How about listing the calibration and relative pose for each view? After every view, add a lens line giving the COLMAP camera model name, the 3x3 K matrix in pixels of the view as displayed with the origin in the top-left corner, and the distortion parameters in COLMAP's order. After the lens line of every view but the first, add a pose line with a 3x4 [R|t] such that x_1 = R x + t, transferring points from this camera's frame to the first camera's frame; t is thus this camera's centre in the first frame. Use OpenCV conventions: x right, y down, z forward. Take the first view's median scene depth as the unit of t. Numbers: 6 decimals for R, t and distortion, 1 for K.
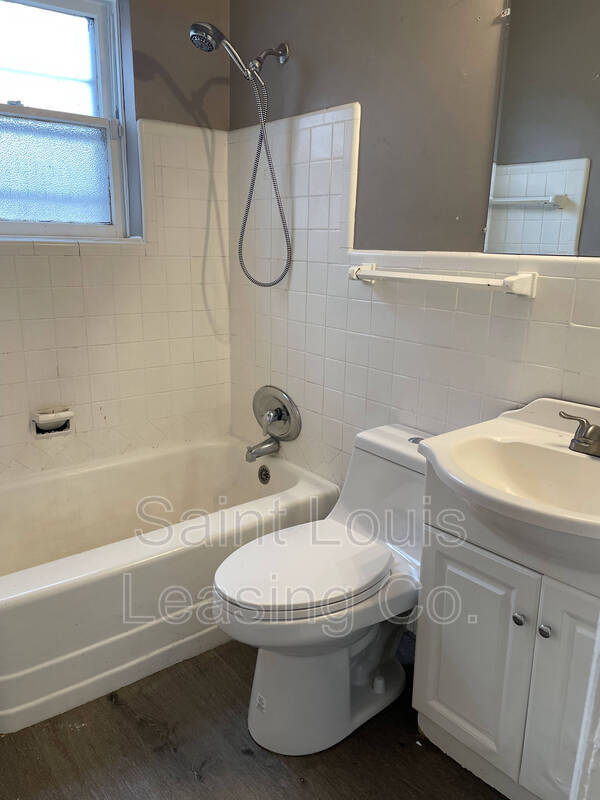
lens RADIAL K [[612.5, 0, 306.1], [0, 612.5, 401.7], [0, 0, 1]] dist [0.090330, -0.125874]
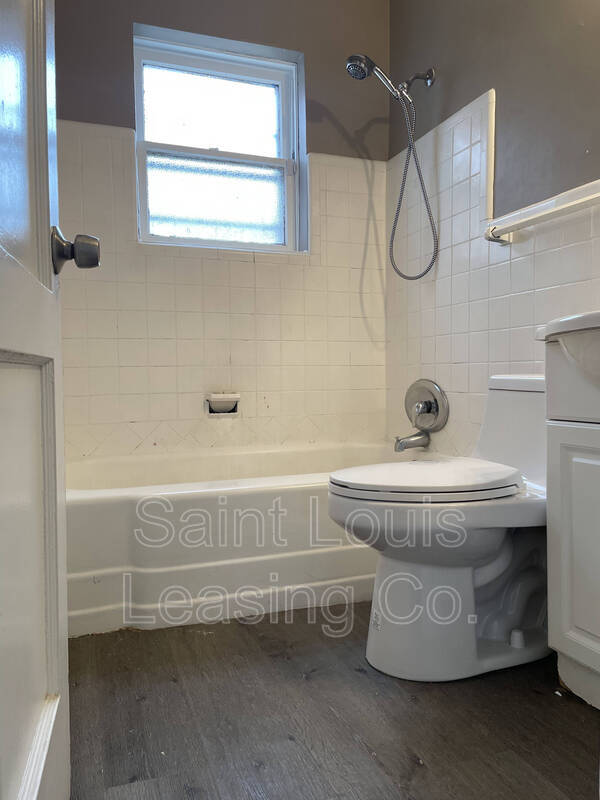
lens RADIAL K [[612.5, 0, 306.1], [0, 612.5, 401.7], [0, 0, 1]] dist [0.090330, -0.125874]
pose [[0.946432, -0.018227, -0.322389, 0.097628], [-0.054397, 0.975137, -0.214824, 0.259058], [0.318289, 0.220853, 0.921909, 0.007691]]
